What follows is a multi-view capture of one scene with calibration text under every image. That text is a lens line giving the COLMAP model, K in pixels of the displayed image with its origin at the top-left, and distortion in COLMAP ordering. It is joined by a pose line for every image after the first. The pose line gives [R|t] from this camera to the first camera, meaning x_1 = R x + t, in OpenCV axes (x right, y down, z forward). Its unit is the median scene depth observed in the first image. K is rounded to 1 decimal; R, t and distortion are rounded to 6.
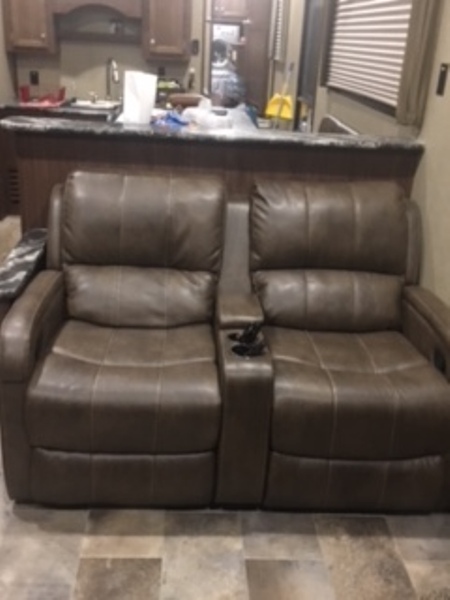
lens RADIAL K [[642.9, 0, 225.0], [0, 642.9, 300.0], [0, 0, 1]] dist [0.010792, -0.001075]
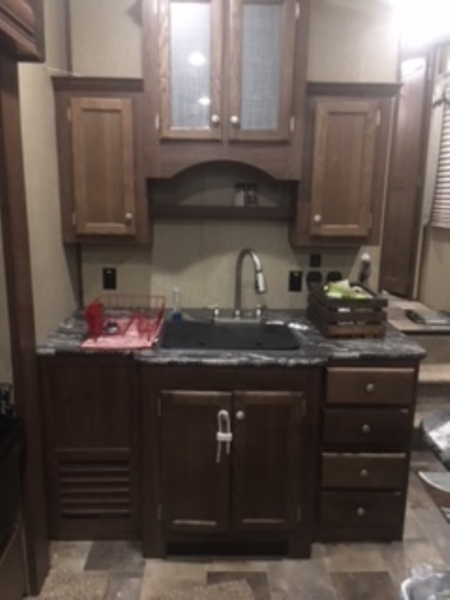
lens RADIAL K [[514.4, 0, 225.0], [0, 514.4, 300.0], [0, 0, 1]] dist [0.082765, -0.109480]
pose [[0.999113, -0.025354, -0.033629, -0.176302], [0.018888, 0.983435, -0.180276, -0.242298], [0.037642, 0.179481, 0.983041, 0.544555]]
